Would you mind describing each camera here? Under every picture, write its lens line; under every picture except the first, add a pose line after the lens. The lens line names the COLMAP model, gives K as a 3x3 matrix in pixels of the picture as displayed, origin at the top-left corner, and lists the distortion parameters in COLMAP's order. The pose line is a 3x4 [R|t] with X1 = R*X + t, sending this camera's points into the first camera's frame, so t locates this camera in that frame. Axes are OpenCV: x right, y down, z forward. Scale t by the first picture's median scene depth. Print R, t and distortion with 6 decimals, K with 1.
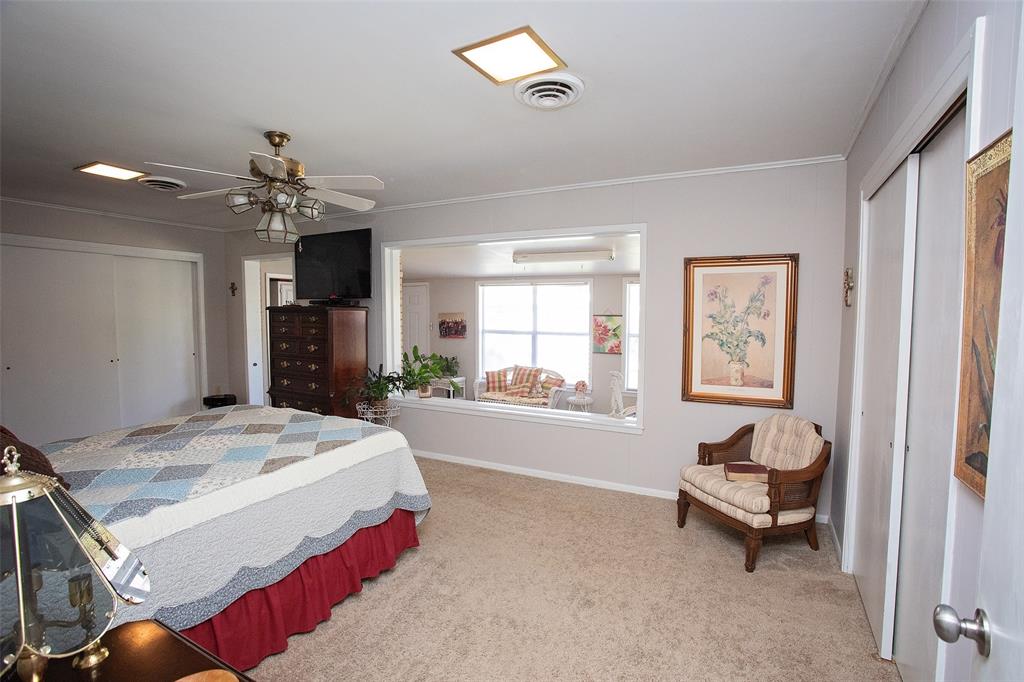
lens RADIAL K [[497.6, 0, 513.8], [0, 497.6, 337.3], [0, 0, 1]] dist [-0.049827, 0.018970]
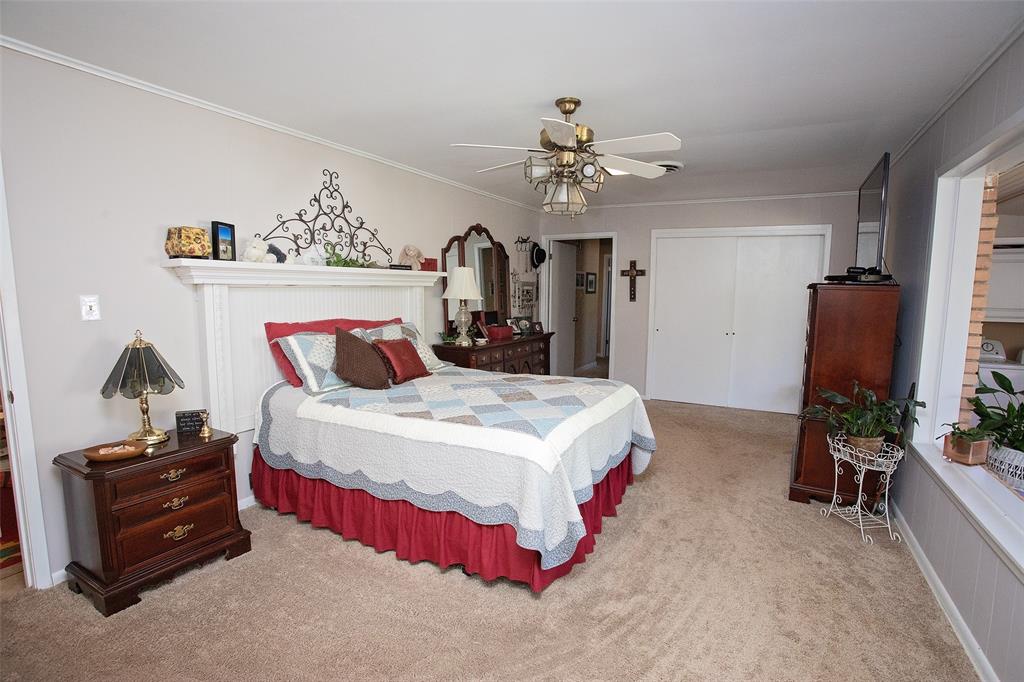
lens RADIAL K [[497.6, 0, 514.6], [0, 497.6, 344.3], [0, 0, 1]] dist [-0.049827, 0.018970]
pose [[0.002892, 0.116780, -0.993154, 0.597568], [-0.064835, 0.991090, 0.116348, -0.056325], [0.997892, 0.064055, 0.010438, 1.051361]]
